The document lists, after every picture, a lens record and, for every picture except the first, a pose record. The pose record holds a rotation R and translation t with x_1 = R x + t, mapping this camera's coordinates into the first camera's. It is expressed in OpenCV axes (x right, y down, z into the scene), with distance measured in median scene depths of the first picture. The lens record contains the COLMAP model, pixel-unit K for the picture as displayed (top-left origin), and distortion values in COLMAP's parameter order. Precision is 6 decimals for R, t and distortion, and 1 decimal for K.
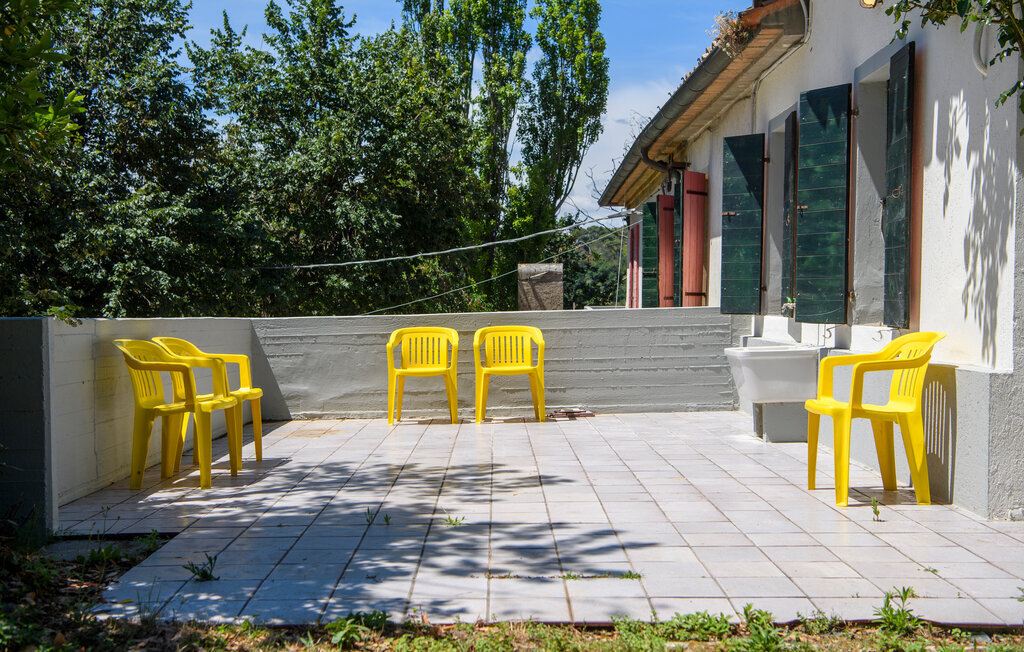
lens RADIAL K [[1493.7, 0, 512.0], [0, 1493.7, 326.0], [0, 0, 1]] dist [0.036422, 0.052792]
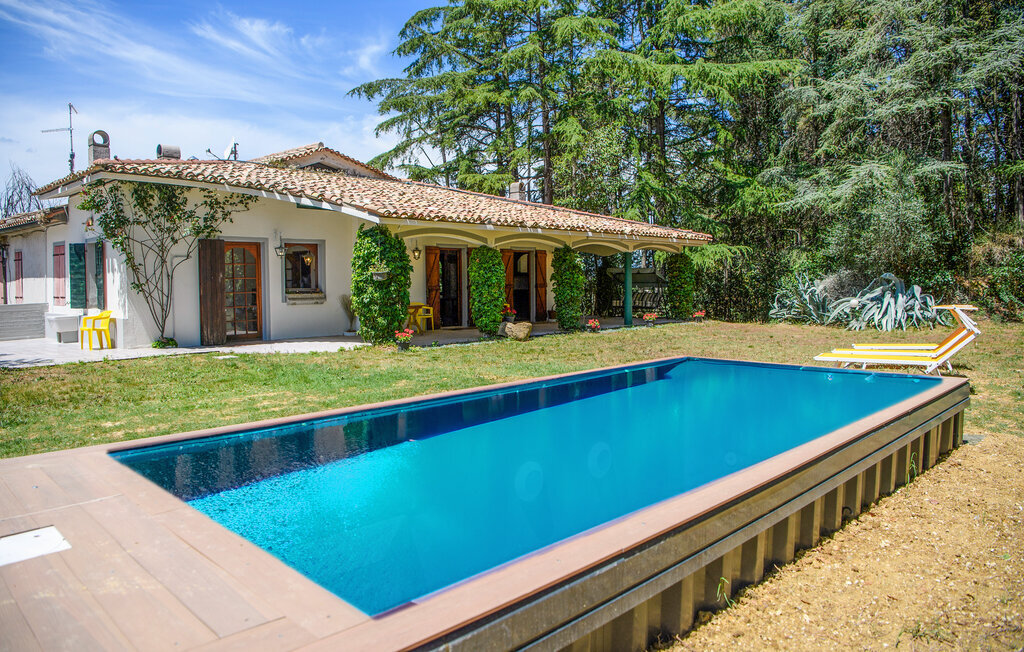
lens RADIAL K [[720.5, 0, 512.0], [0, 720.5, 326.0], [0, 0, 1]] dist [-0.058893, 0.000004]
pose [[0.710240, -0.052084, 0.702030, -0.273058], [0.024285, 0.998478, 0.049509, -0.020228], [-0.703540, -0.018114, 0.710424, -1.044939]]
